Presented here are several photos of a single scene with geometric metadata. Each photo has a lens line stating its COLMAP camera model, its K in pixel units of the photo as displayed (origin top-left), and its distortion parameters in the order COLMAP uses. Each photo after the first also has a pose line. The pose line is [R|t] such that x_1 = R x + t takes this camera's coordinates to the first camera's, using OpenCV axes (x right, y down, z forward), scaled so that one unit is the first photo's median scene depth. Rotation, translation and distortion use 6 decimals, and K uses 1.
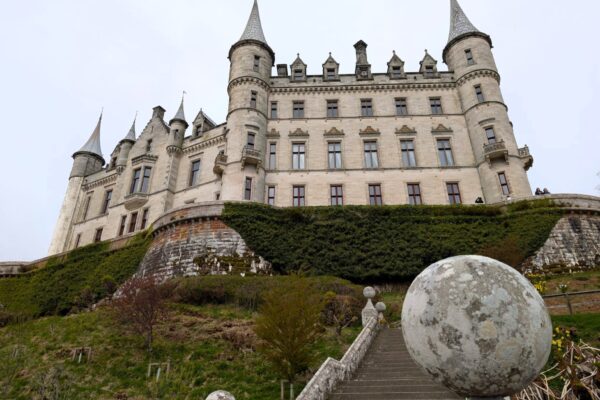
lens RADIAL K [[426.3, 0, 300.0], [0, 426.3, 200.0], [0, 0, 1]] dist [0.006505, -0.003743]
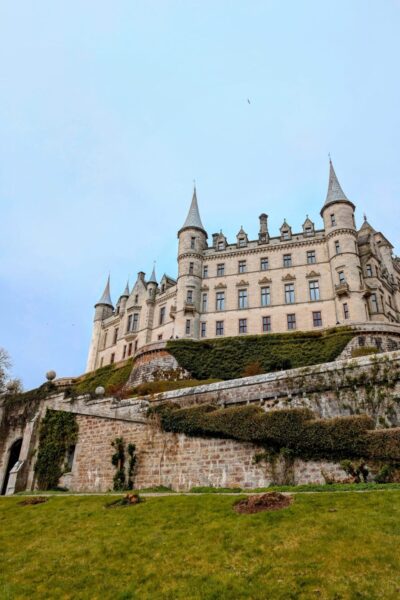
lens RADIAL K [[426.3, 0, 200.0], [0, 426.3, 300.0], [0, 0, 1]] dist [0.006505, -0.003743]
pose [[0.958463, -0.096388, -0.268435, 0.328449], [0.097138, 0.995215, -0.010519, -0.094942], [0.268164, -0.015993, 0.963240, -0.507958]]
